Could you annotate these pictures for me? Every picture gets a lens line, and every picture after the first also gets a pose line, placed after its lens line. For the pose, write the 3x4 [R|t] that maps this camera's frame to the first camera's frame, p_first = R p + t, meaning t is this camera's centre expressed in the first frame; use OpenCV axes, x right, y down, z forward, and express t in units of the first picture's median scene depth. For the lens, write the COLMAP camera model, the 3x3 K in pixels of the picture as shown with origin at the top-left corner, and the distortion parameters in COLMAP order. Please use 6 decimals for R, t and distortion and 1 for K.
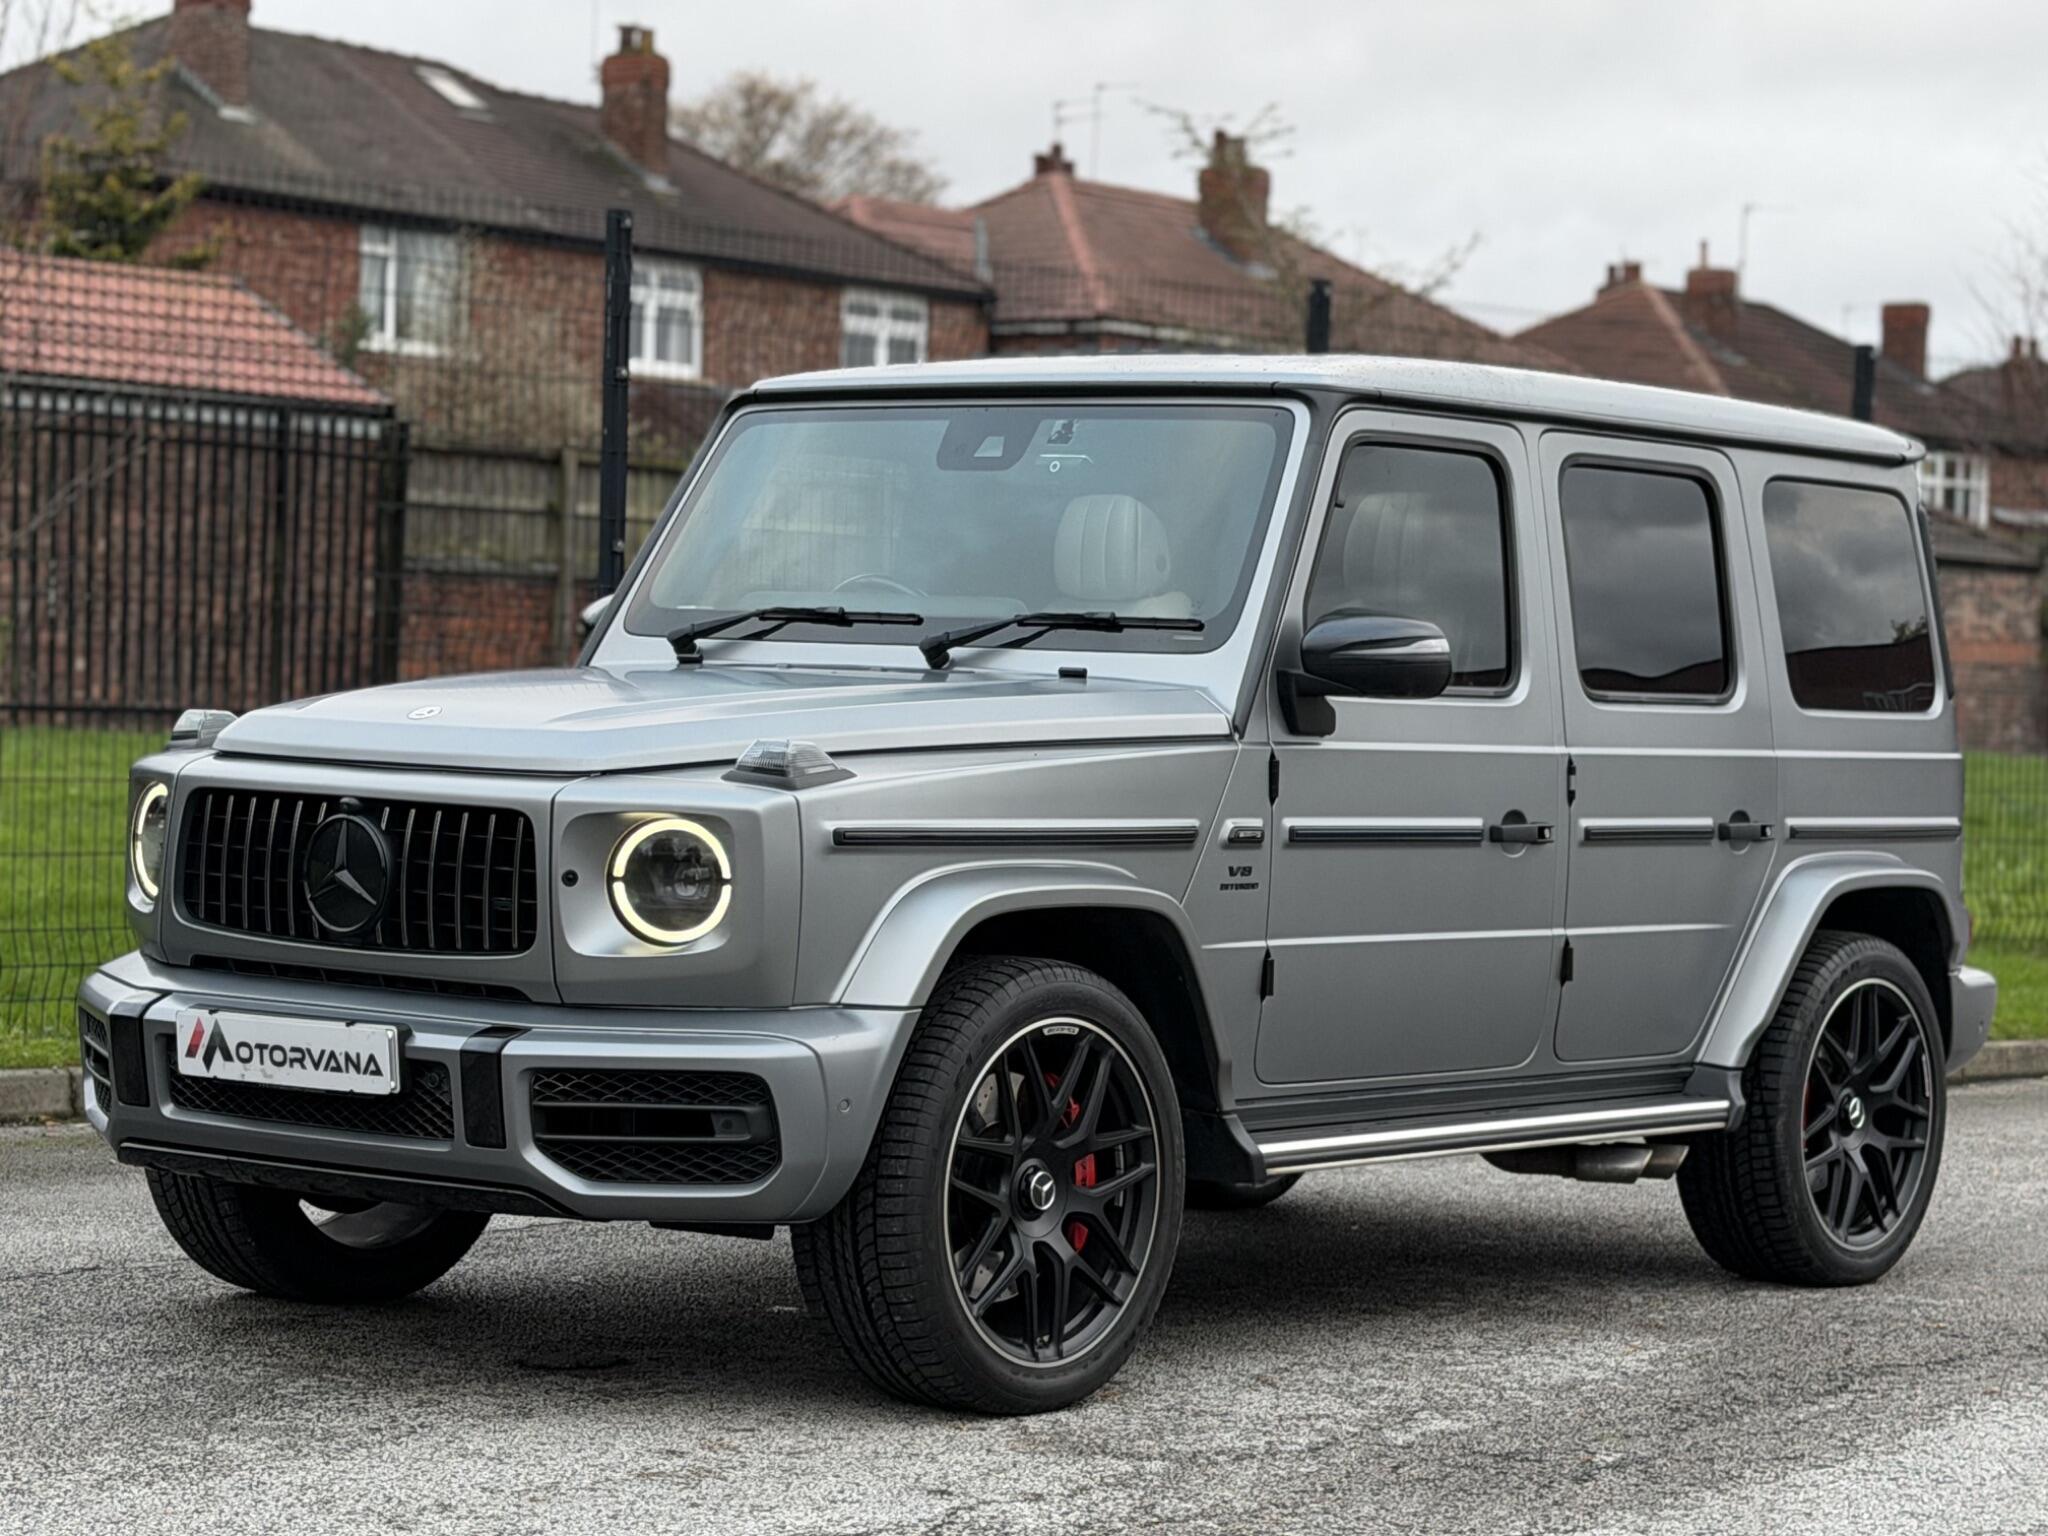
lens RADIAL K [[4665.5, 0, 1024.0], [0, 4665.5, 768.0], [0, 0, 1]] dist [0.131217, 0.078527]
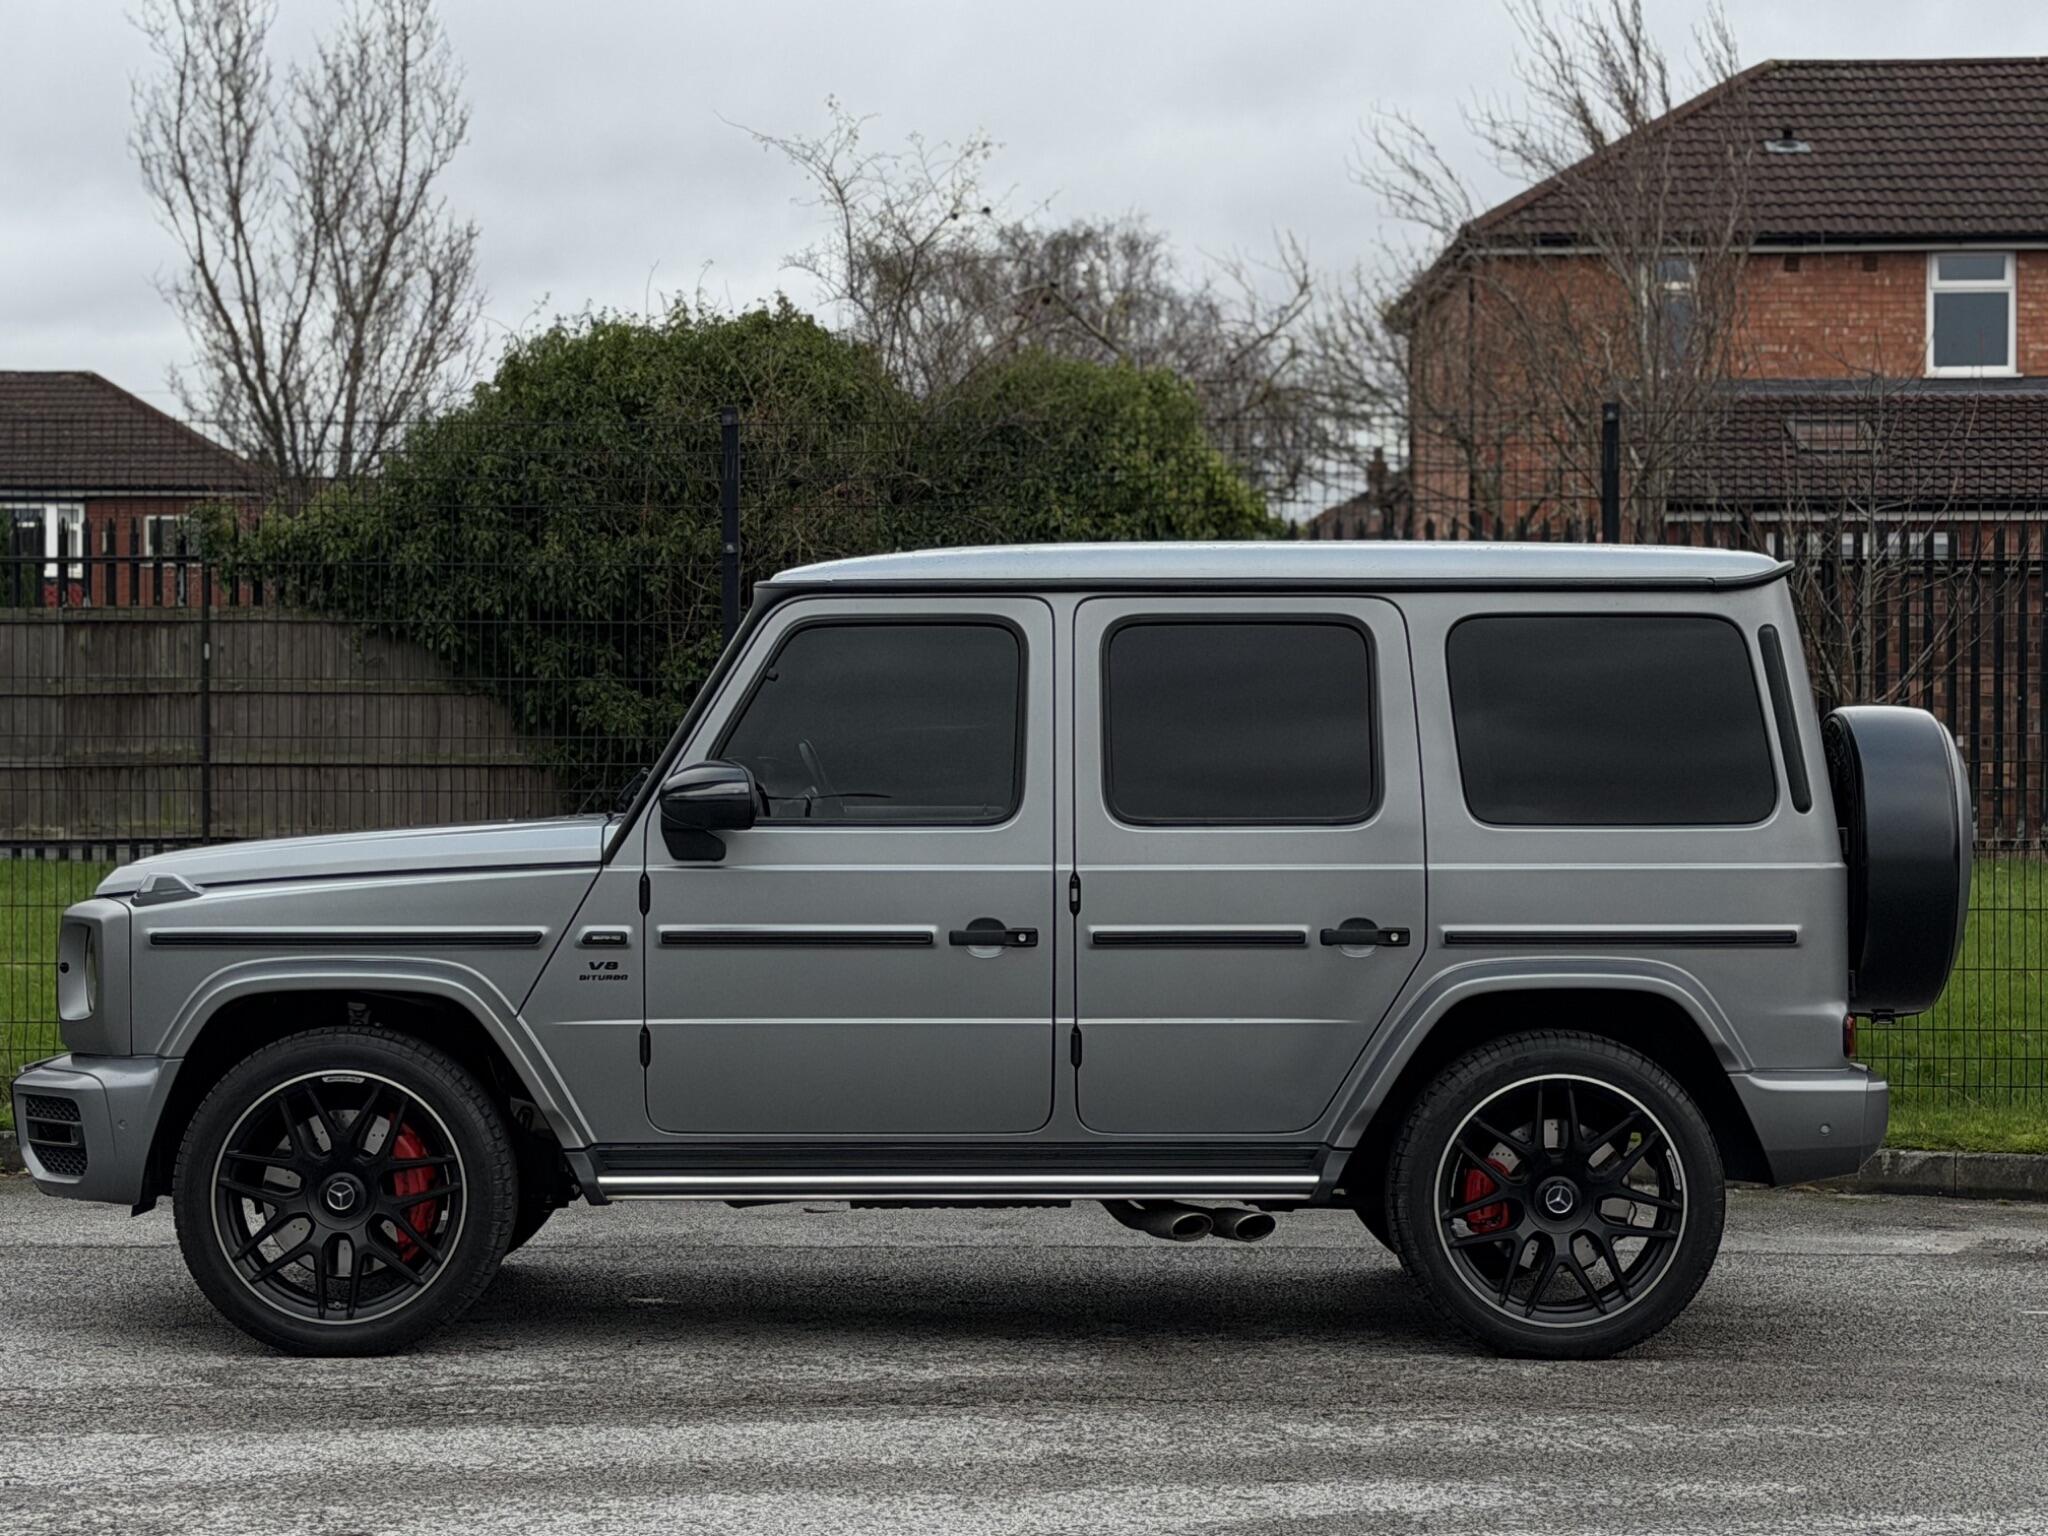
lens RADIAL K [[4665.5, 0, 1024.0], [0, 4665.5, 768.0], [0, 0, 1]] dist [0.131217, 0.078527]
pose [[0.627559, -0.029766, -0.777999, 1.197631], [0.008648, 0.999474, -0.031264, 0.009122], [0.778521, 0.012891, 0.627487, 0.285518]]
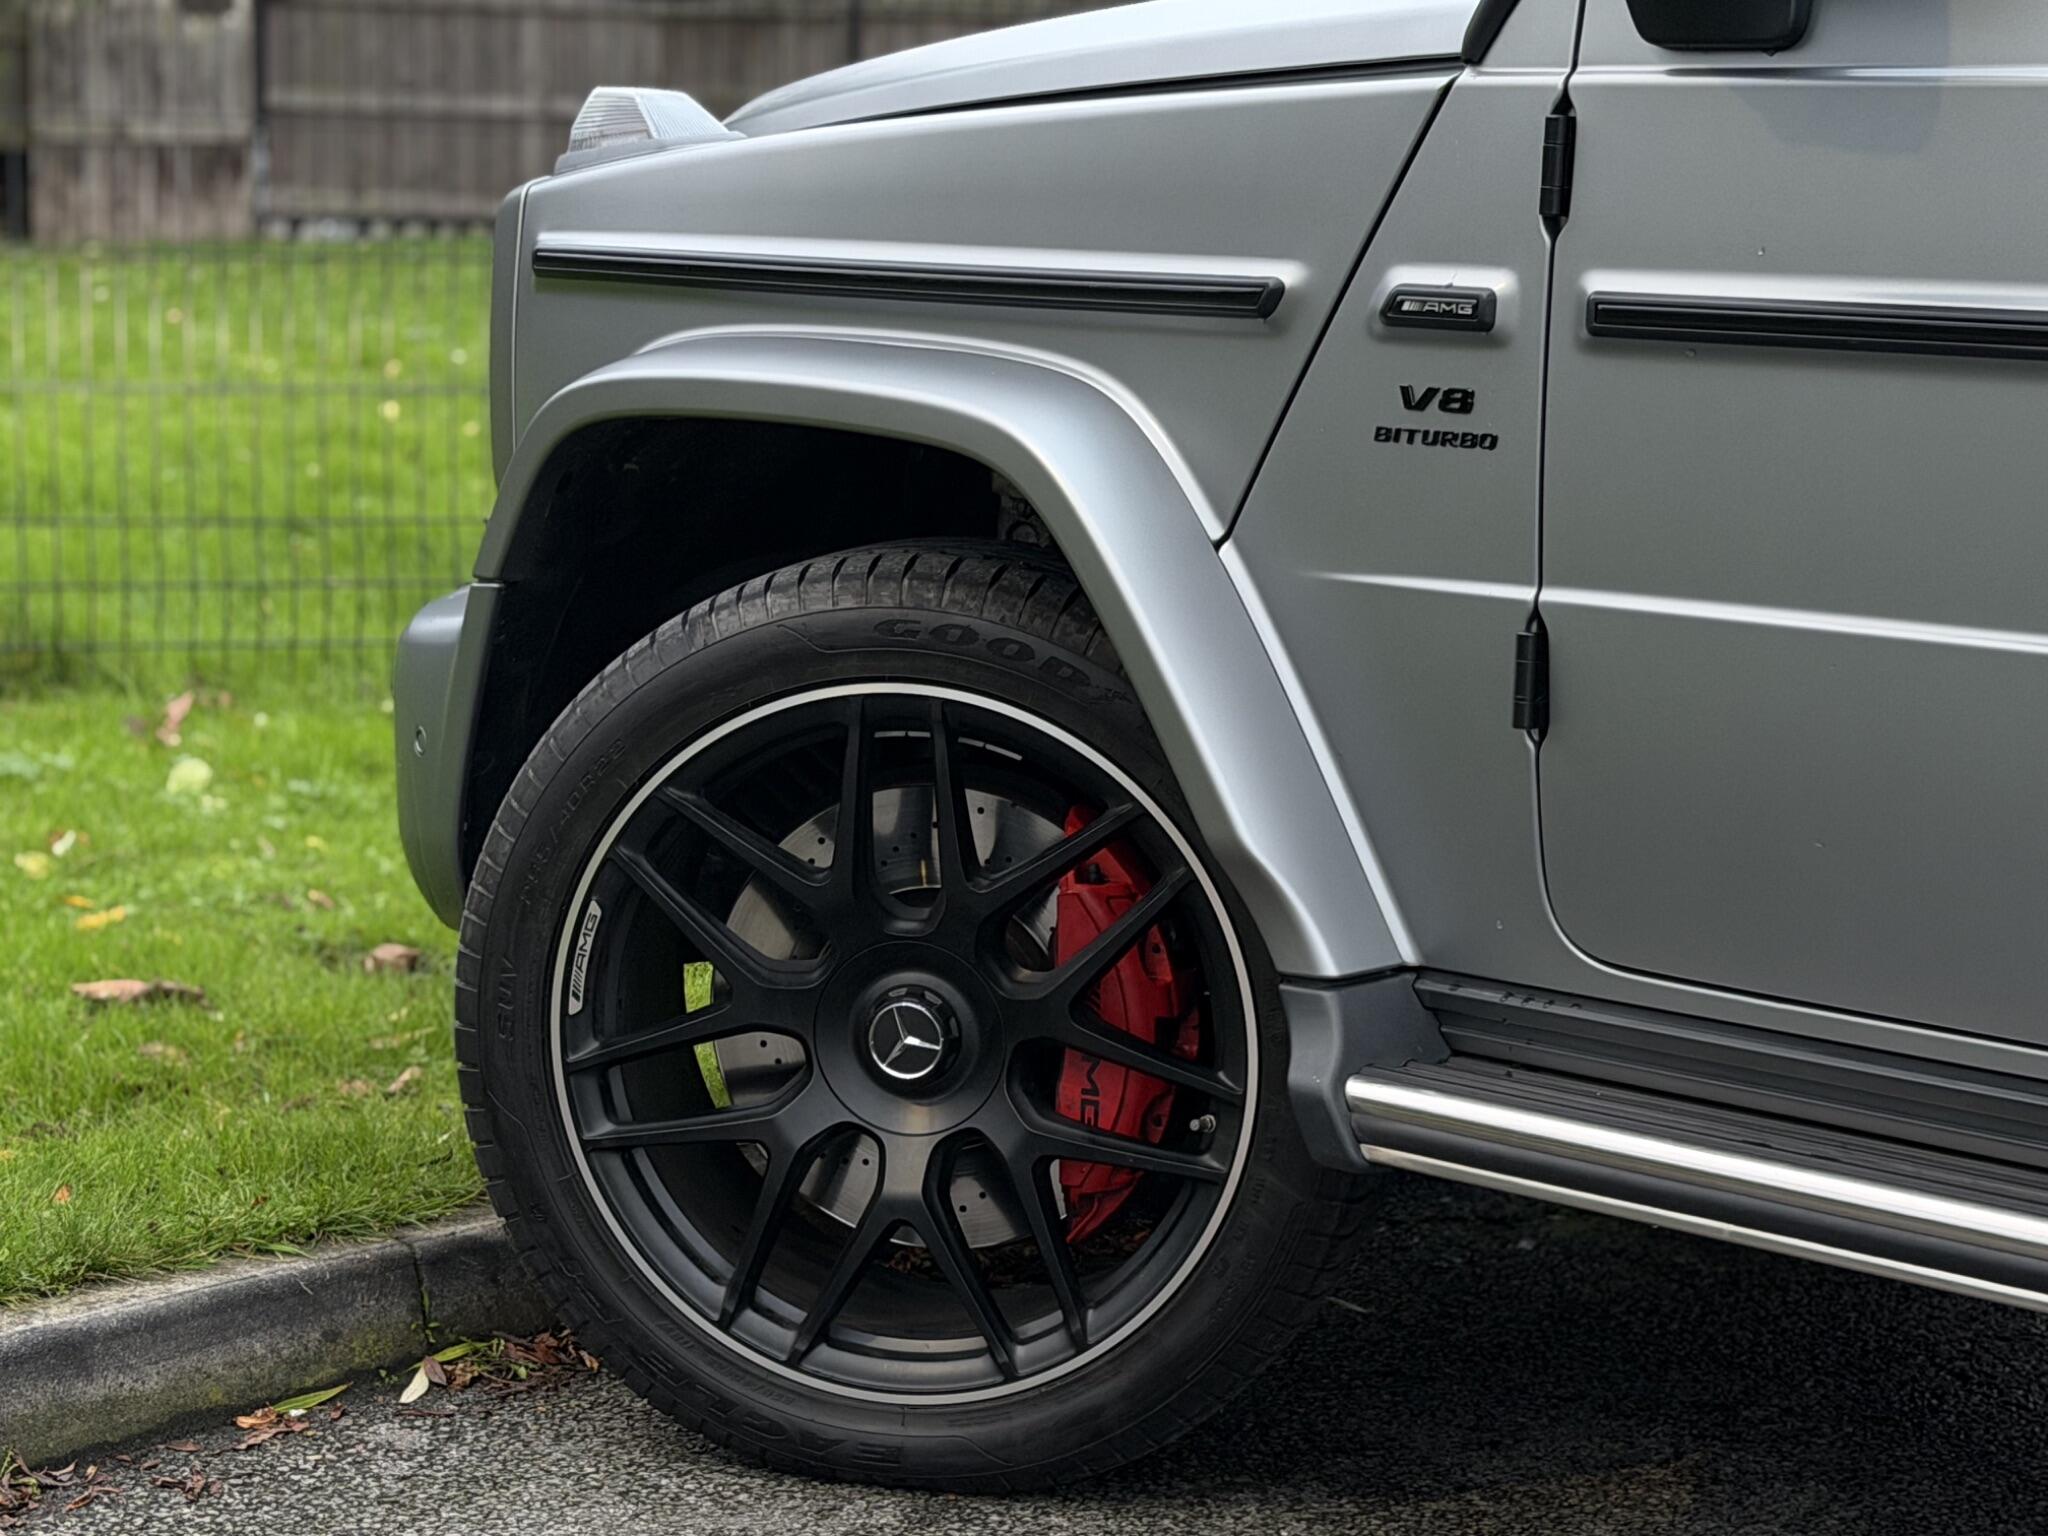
lens RADIAL K [[4805.4, 0, 1024.0], [0, 4805.4, 768.0], [0, 0, 1]] dist [0.106972, 1.017769]
pose [[-0.129091, 0.085106, -0.987974, 0.484315], [-0.049446, 0.994519, 0.092130, 0.018101], [0.990399, 0.060744, -0.124175, 1.071479]]
